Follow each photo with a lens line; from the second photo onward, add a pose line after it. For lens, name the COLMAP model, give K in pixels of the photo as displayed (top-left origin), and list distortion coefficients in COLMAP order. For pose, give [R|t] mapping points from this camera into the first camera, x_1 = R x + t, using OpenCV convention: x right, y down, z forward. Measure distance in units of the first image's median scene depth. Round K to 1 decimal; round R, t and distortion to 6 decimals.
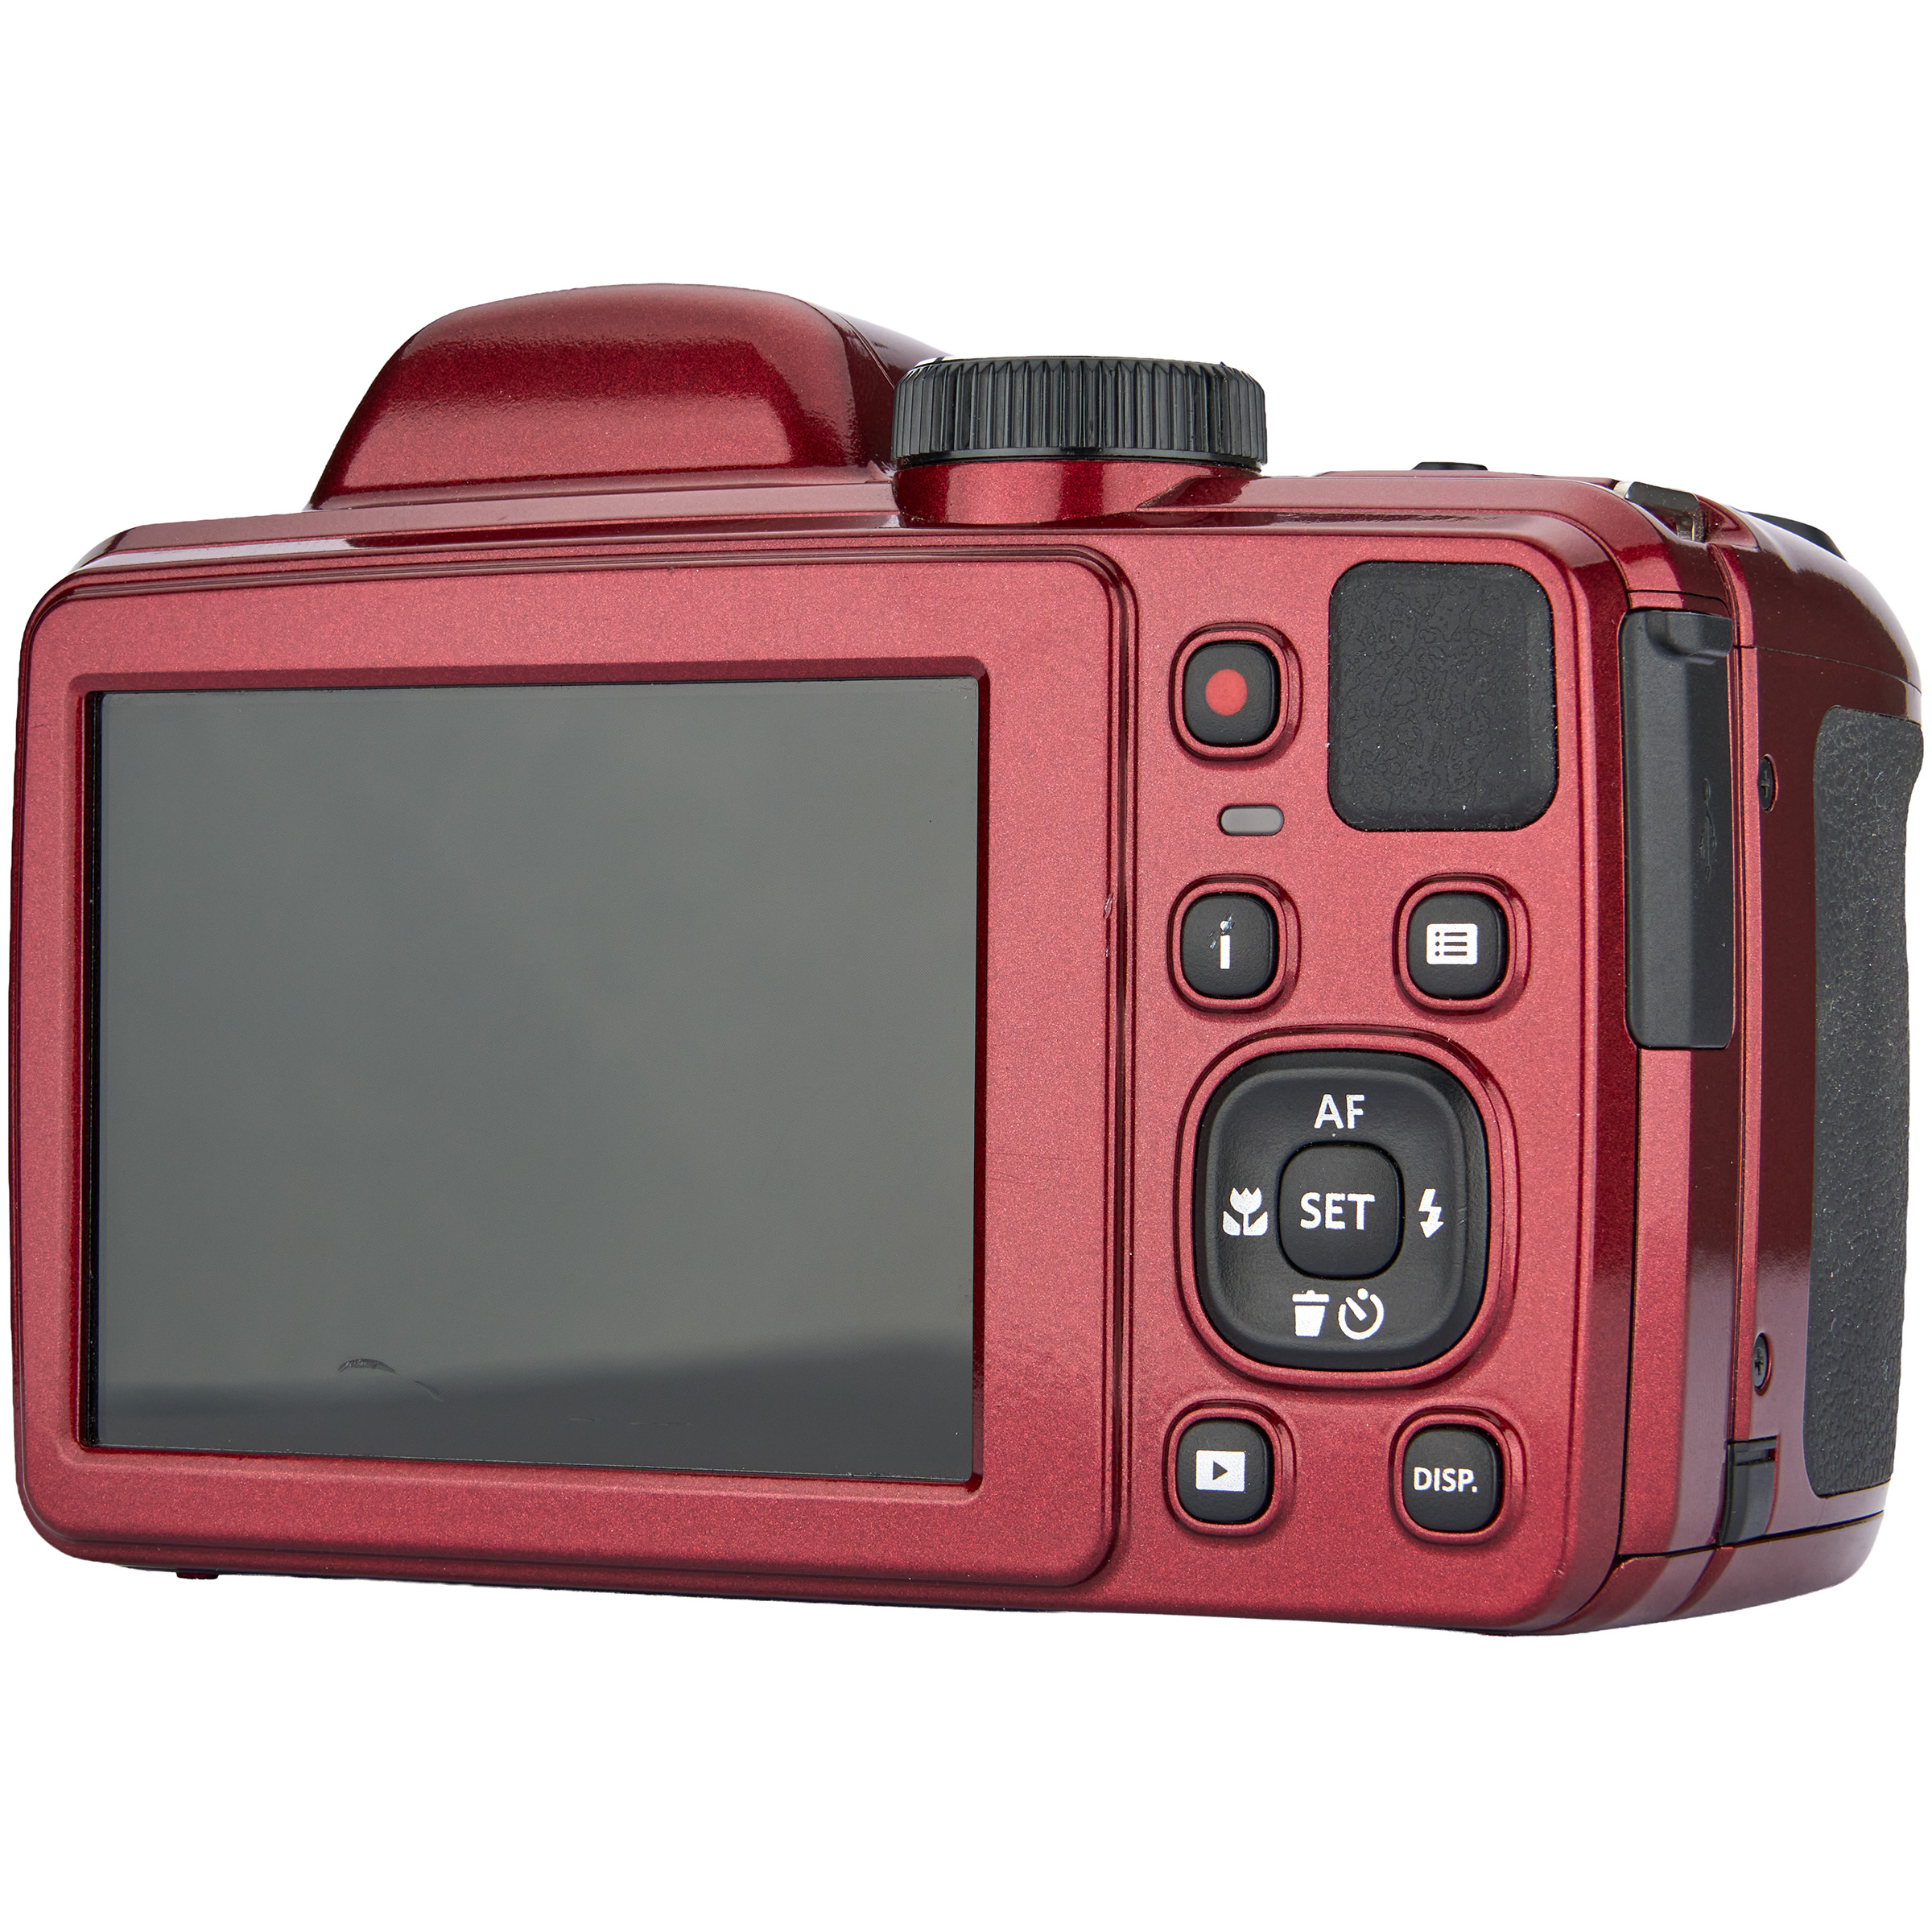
lens RADIAL K [[6983.7, 0, 961.1], [0, 6983.7, 972.7], [0, 0, 1]] dist [0.077427, 0.000000]
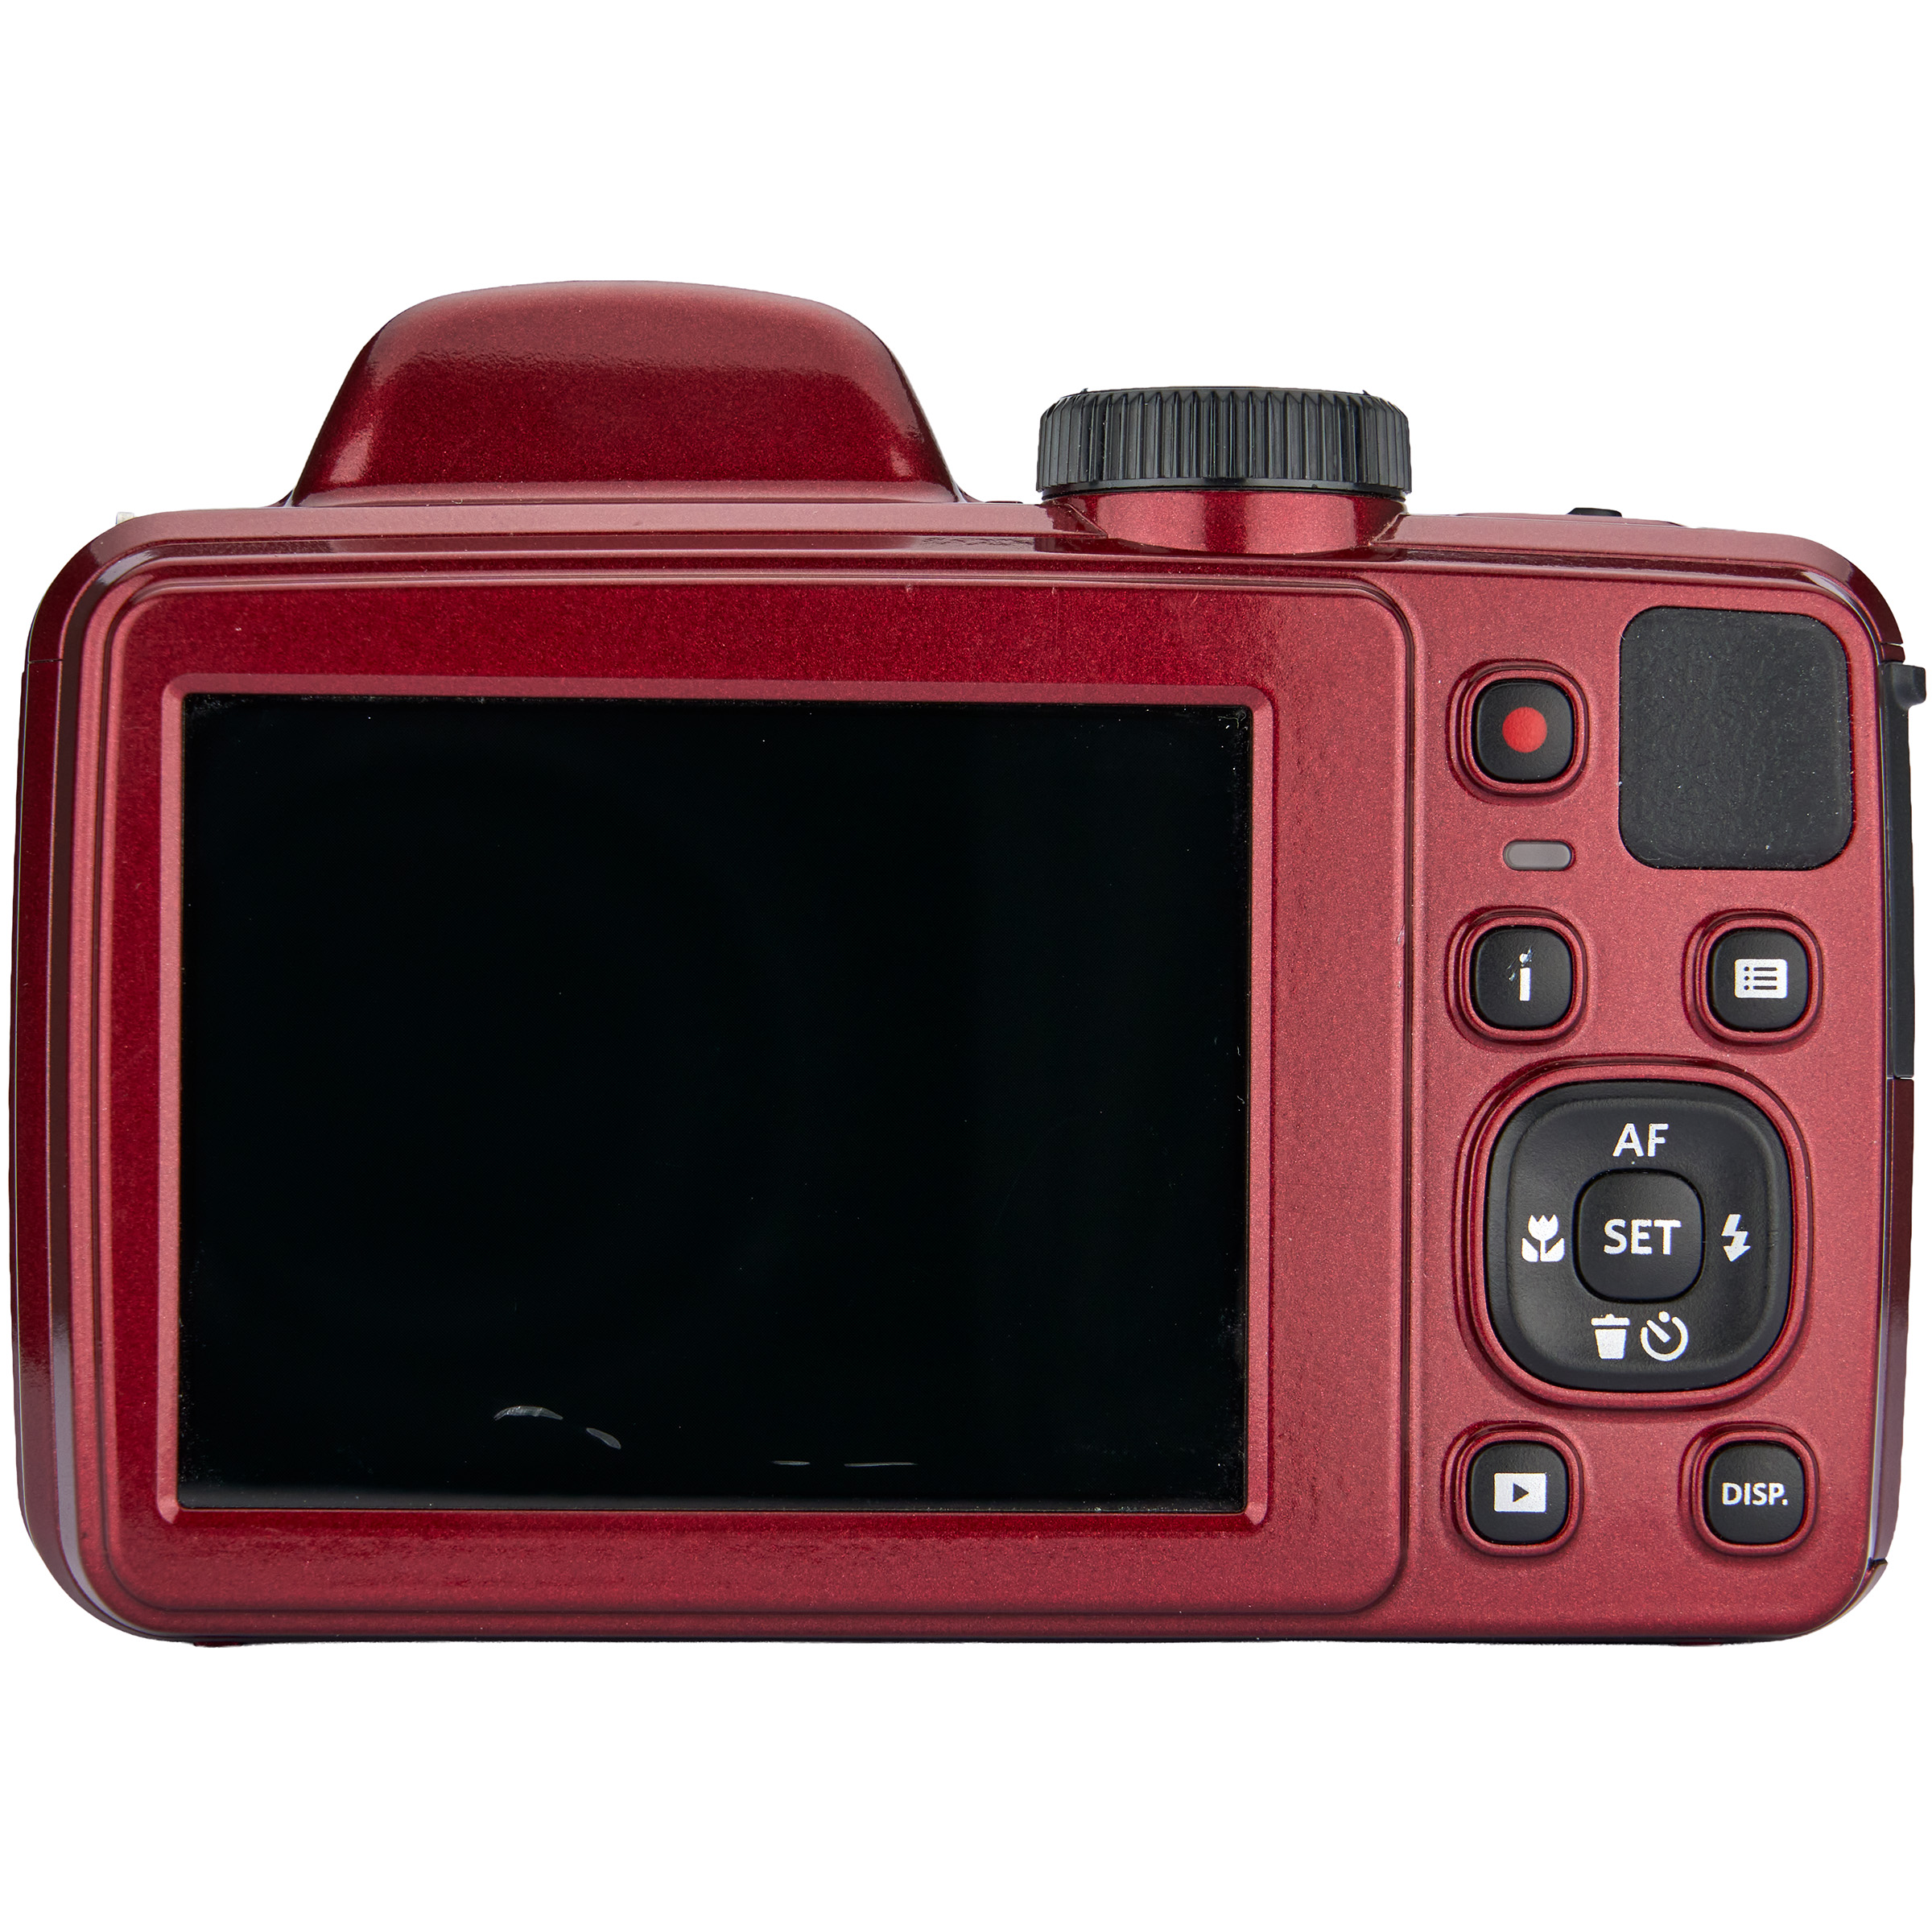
lens RADIAL K [[6983.7, 0, 964.2], [0, 6983.7, 959.9], [0, 0, 1]] dist [0.077427, 0.000000]
pose [[0.850838, 0.005515, 0.525398, -0.571887], [-0.007293, 0.999973, 0.001314, -0.007327], [-0.525377, -0.004950, 0.850855, 0.175470]]
